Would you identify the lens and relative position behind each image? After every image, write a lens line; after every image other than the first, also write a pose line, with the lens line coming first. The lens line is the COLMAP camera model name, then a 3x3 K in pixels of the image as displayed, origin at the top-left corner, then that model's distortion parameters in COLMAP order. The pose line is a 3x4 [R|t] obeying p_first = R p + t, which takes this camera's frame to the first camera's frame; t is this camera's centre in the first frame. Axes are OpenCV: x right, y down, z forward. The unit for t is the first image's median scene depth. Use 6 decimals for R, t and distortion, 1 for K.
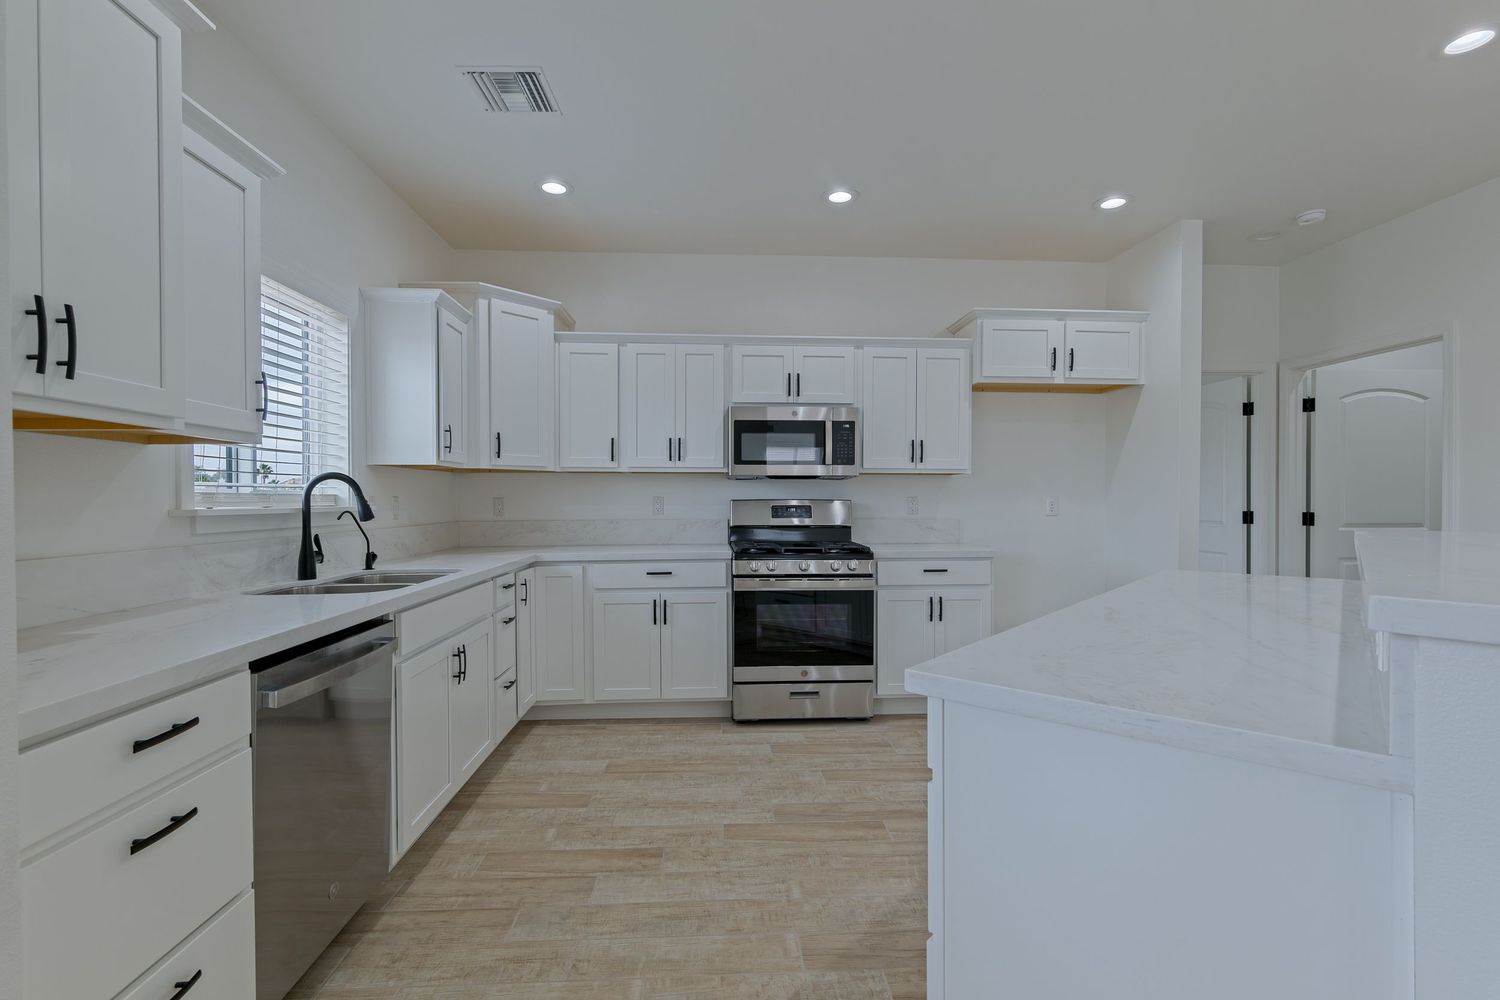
lens RADIAL K [[663.3, 0, 751.1], [0, 663.3, 503.2], [0, 0, 1]] dist [-0.000828, -0.000466]
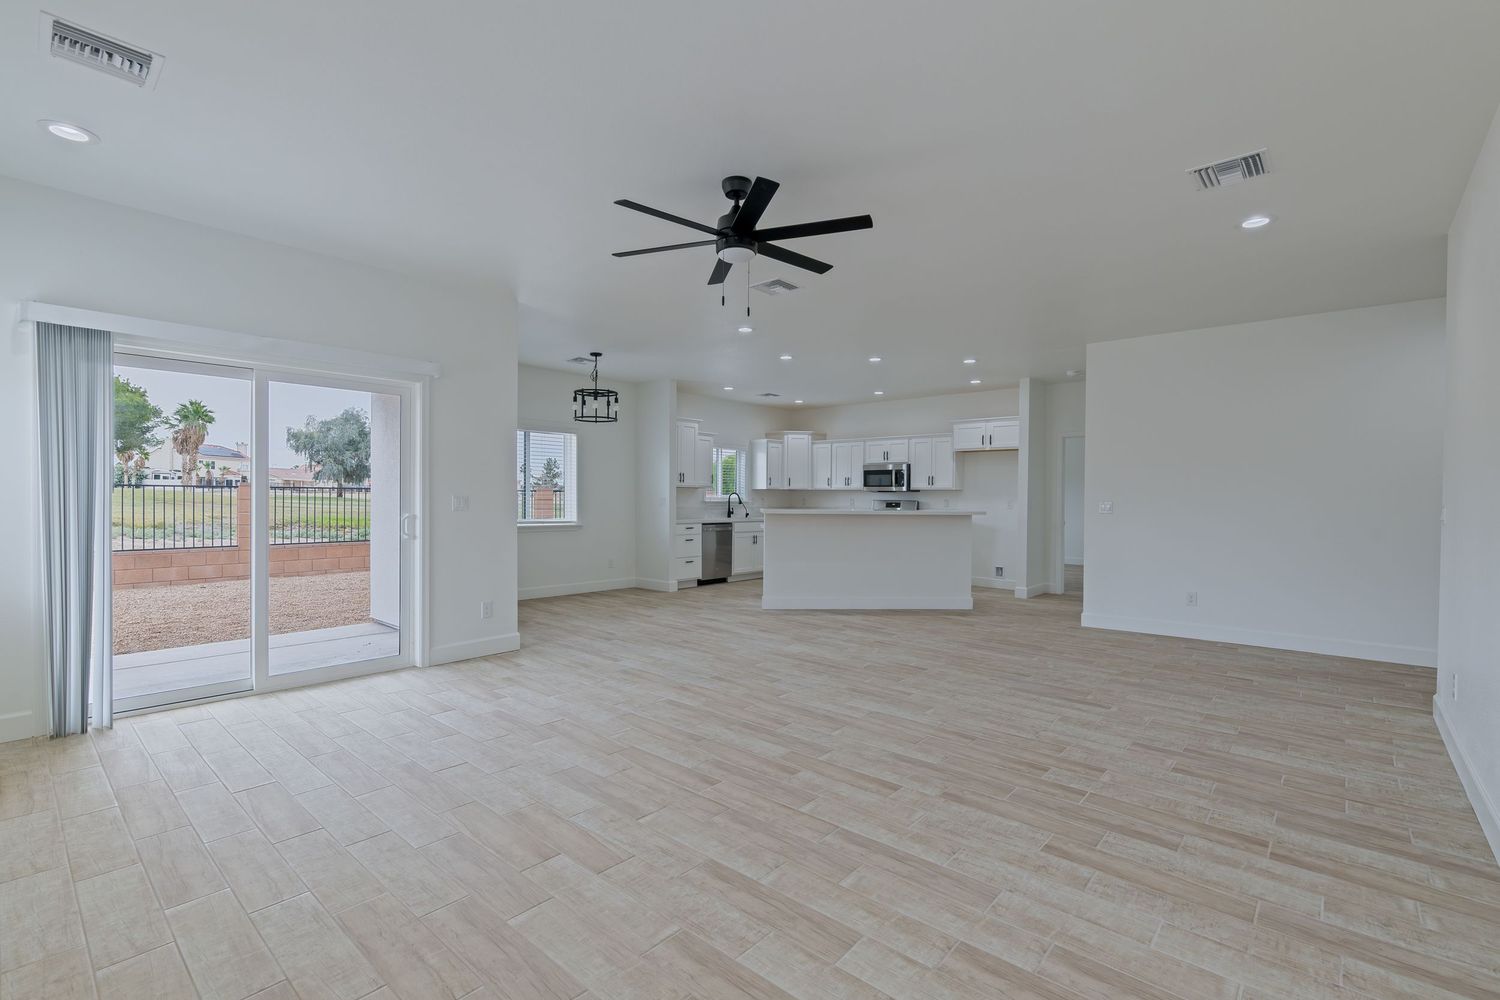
lens RADIAL K [[663.3, 0, 751.1], [0, 663.3, 503.2], [0, 0, 1]] dist [-0.000828, -0.000466]
pose [[0.707300, 0.010812, -0.706830, 1.512773], [-0.013728, 0.999905, 0.001558, 0.008257], [0.706780, 0.008601, 0.707381, -1.182903]]
